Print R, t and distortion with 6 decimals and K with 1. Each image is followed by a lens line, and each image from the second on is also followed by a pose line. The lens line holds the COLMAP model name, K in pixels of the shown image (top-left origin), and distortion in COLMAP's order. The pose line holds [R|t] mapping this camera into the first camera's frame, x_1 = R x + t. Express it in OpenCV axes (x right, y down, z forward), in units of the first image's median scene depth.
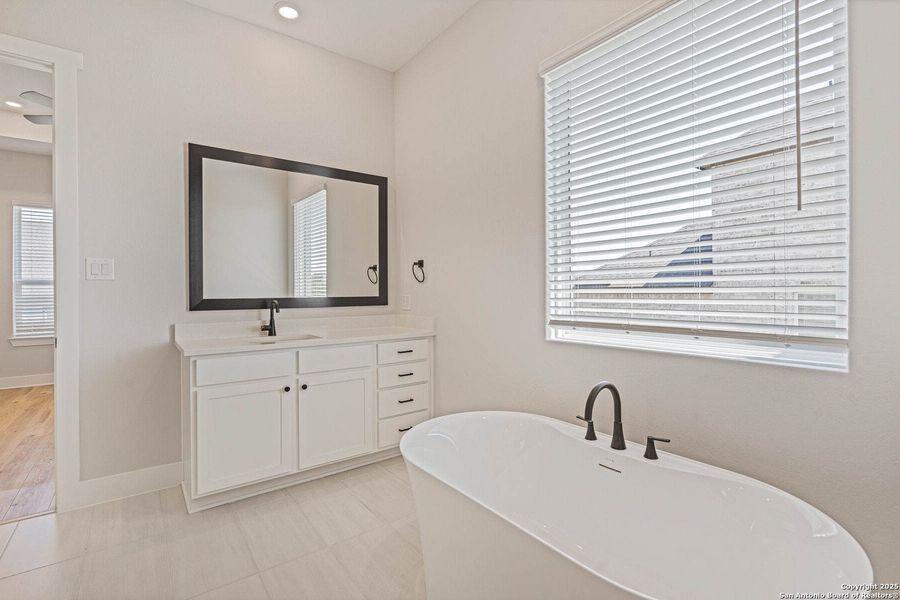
lens RADIAL K [[423.7, 0, 450.8], [0, 423.7, 294.7], [0, 0, 1]] dist [0.001443, 0.000129]
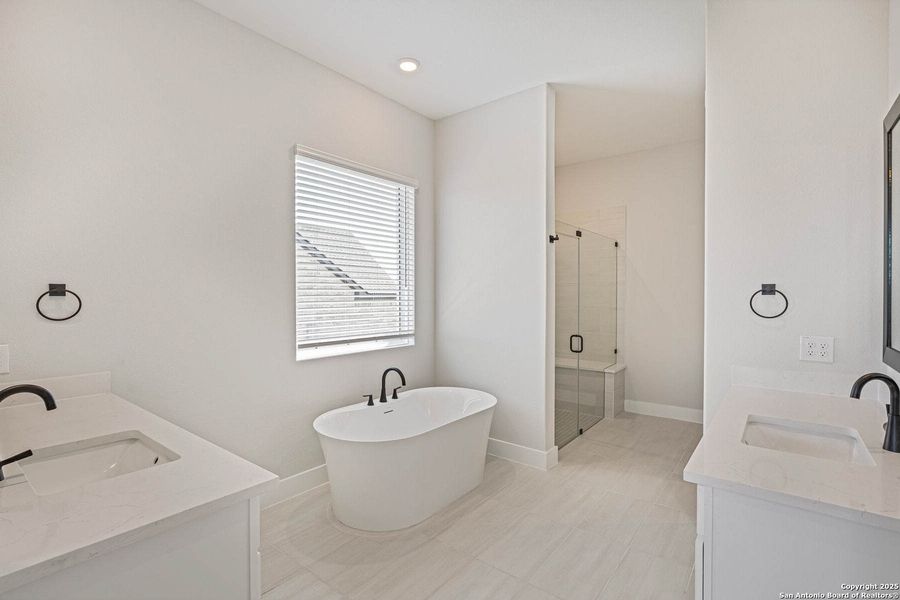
lens RADIAL K [[423.7, 0, 450.0], [0, 423.7, 298.6], [0, 0, 1]] dist [0.001443, 0.000129]
pose [[-0.263390, -0.005330, 0.964675, -1.531267], [0.004815, 0.999965, 0.006839, -0.121576], [-0.964677, 0.006446, -0.263355, 1.194317]]
